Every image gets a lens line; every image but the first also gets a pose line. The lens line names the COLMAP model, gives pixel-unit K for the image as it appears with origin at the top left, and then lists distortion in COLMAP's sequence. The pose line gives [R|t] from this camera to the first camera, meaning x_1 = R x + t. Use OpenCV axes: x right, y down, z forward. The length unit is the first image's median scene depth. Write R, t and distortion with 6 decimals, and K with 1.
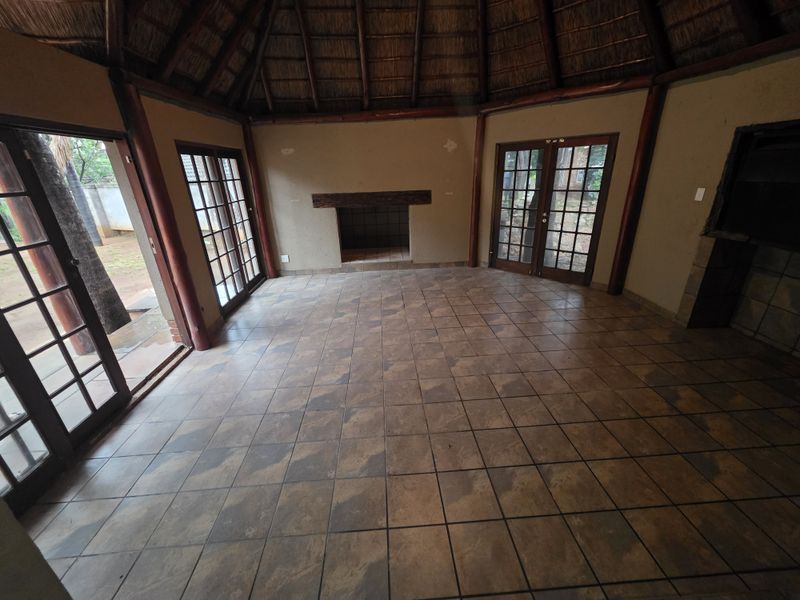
lens RADIAL K [[321.4, 0, 396.0], [0, 321.4, 298.0], [0, 0, 1]] dist [-0.002023, -0.000083]
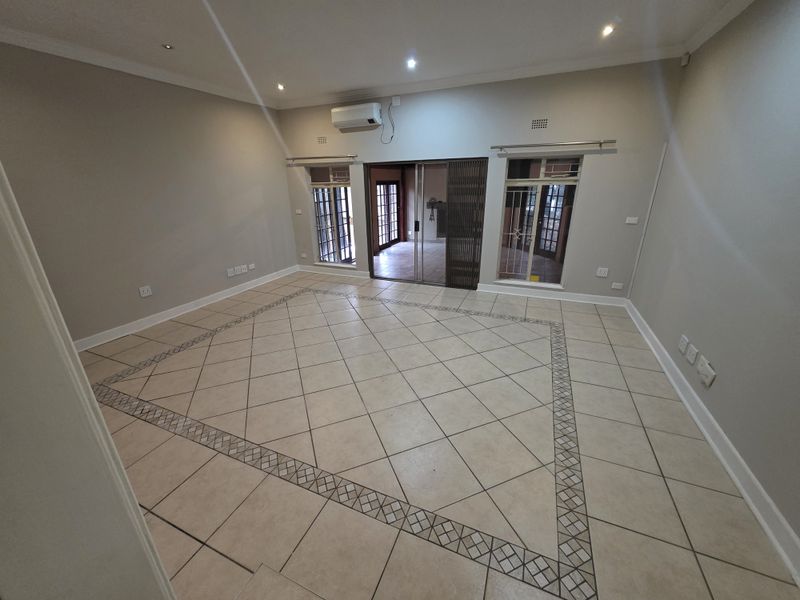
lens RADIAL K [[321.4, 0, 400.2], [0, 321.4, 298.3], [0, 0, 1]] dist [-0.002023, -0.000083]
pose [[0.903114, 0.171040, -0.393867, 0.536566], [-0.177031, 0.983973, 0.021378, 0.289477], [0.391211, 0.050419, 0.918919, -0.991569]]
